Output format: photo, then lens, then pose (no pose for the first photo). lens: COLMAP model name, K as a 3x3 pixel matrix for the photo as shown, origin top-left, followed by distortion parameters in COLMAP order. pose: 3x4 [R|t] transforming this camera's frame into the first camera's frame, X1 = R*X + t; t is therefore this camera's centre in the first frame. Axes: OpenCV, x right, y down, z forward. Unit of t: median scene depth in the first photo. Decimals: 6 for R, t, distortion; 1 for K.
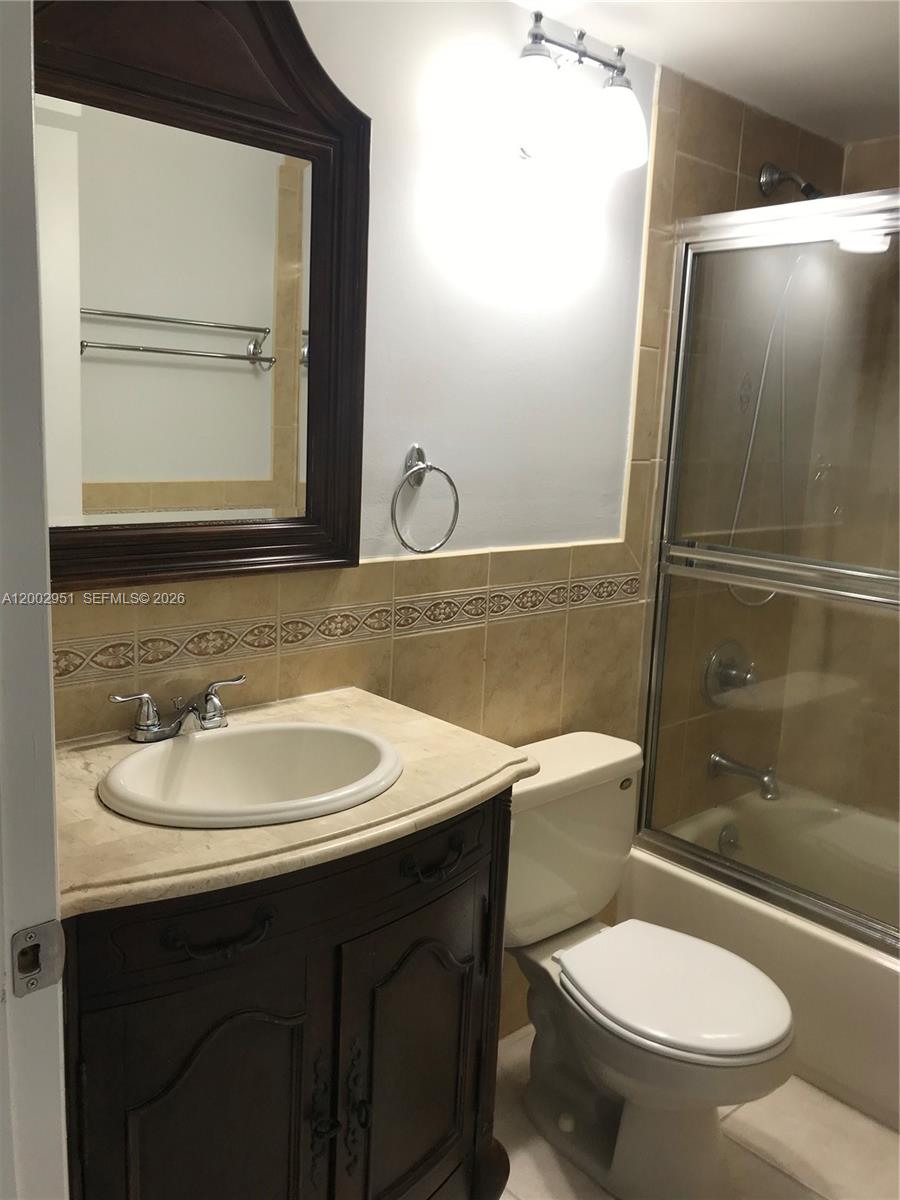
lens RADIAL K [[997.8, 0, 450.2], [0, 997.8, 596.1], [0, 0, 1]] dist [-0.003707, 0.014661]
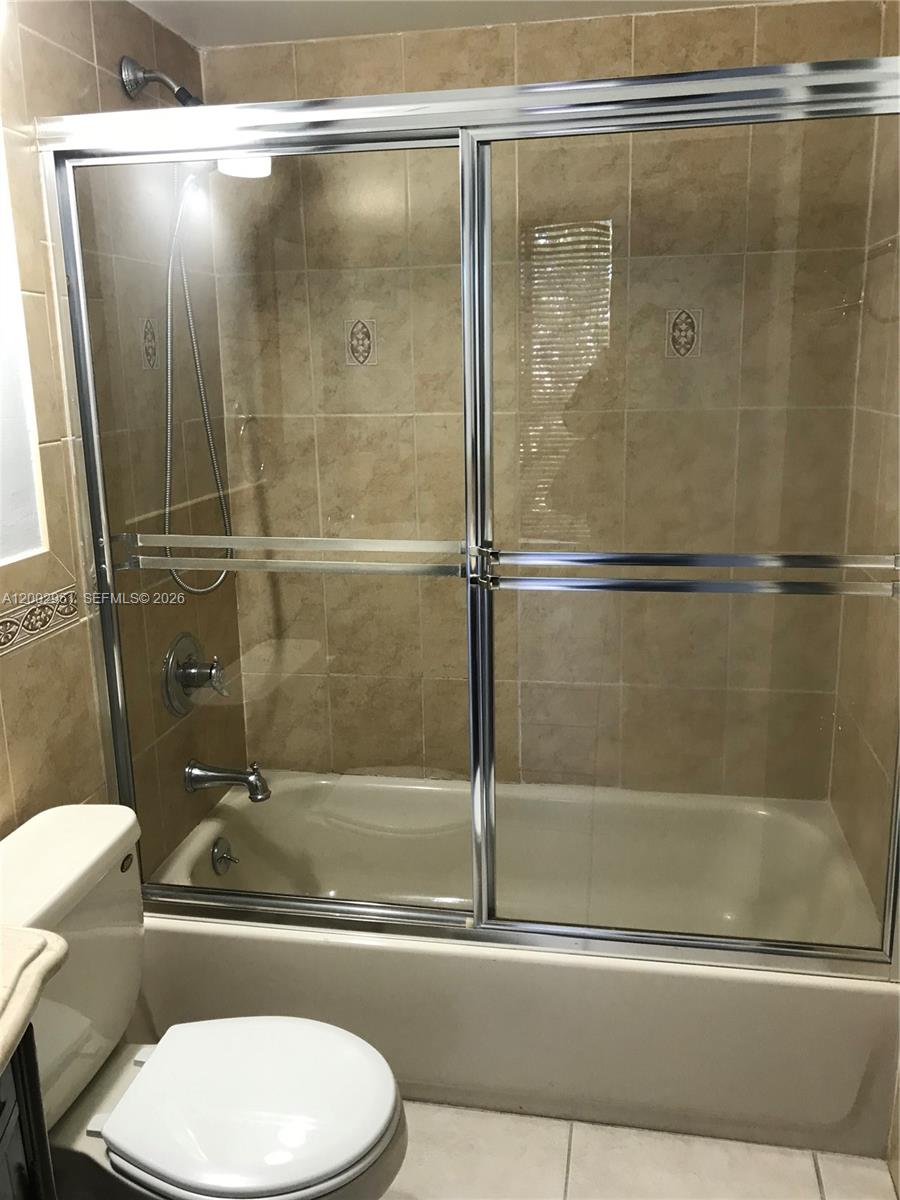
lens RADIAL K [[997.8, 0, 448.6], [0, 997.8, 599.6], [0, 0, 1]] dist [-0.003707, 0.014661]
pose [[0.796999, -0.196161, 0.571239, -0.024706], [0.158635, 0.980571, 0.115395, -0.055707], [-0.582776, -0.001351, 0.812632, 0.195594]]
